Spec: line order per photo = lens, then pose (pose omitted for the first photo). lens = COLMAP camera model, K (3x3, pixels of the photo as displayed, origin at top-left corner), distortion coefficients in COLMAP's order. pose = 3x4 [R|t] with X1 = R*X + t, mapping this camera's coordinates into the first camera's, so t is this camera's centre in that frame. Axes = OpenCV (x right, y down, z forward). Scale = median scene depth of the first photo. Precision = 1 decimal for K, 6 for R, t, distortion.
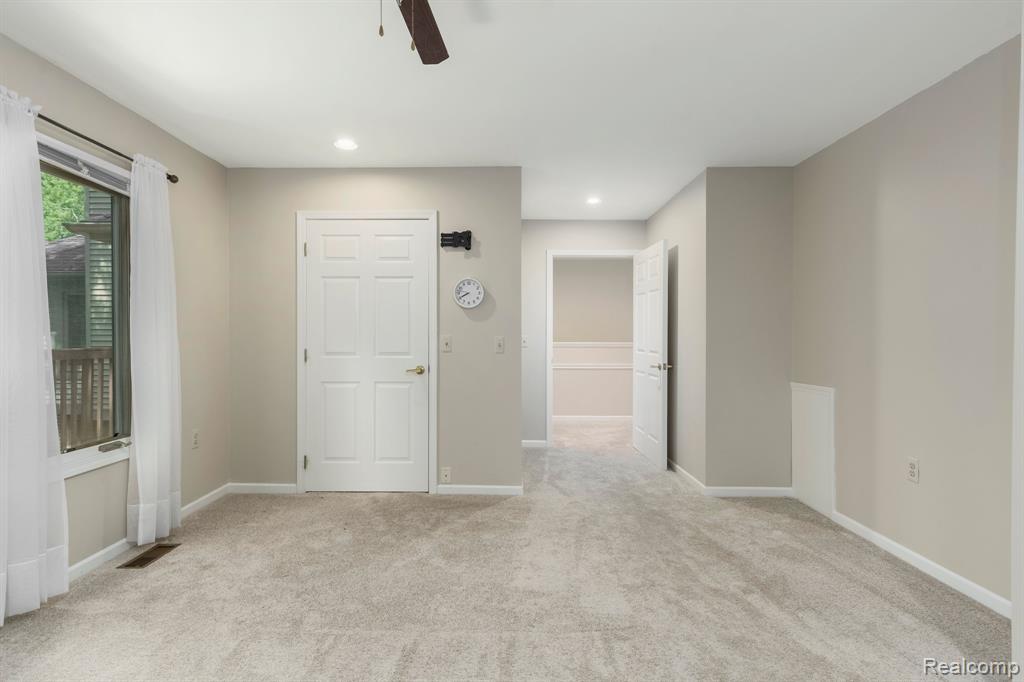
lens RADIAL K [[490.0, 0, 506.3], [0, 490.0, 340.3], [0, 0, 1]] dist [0.006556, 0.000929]
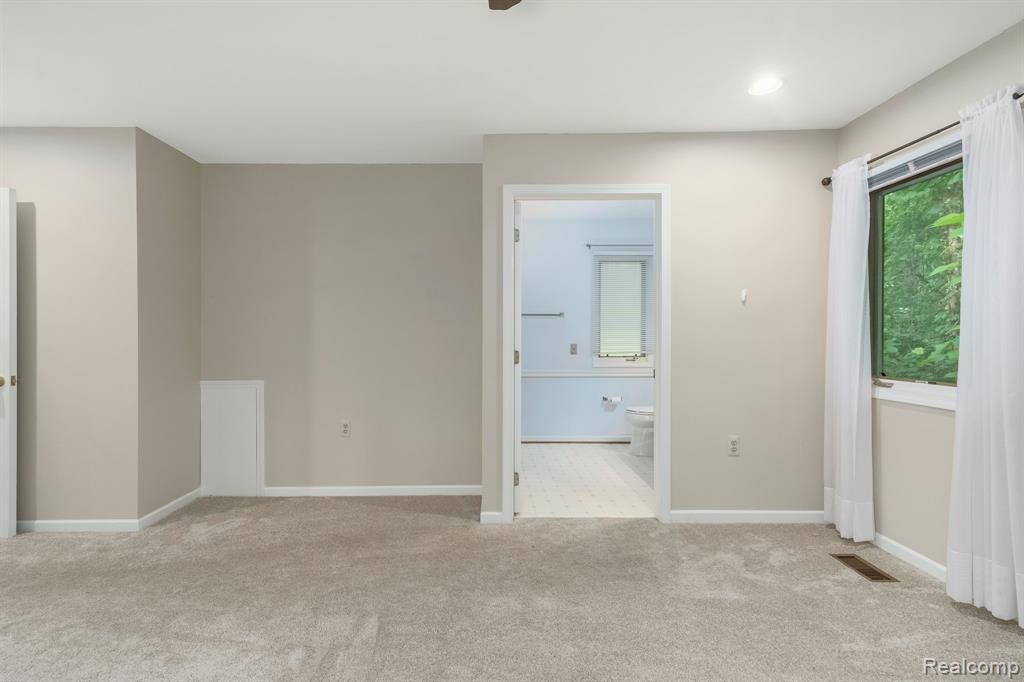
lens RADIAL K [[490.0, 0, 503.5], [0, 490.0, 337.3], [0, 0, 1]] dist [0.006556, 0.000929]
pose [[-0.032449, -0.008826, 0.999434, -0.490523], [0.006755, 0.999936, 0.009050, -0.008574], [-0.999451, 0.007045, -0.032387, 0.481008]]
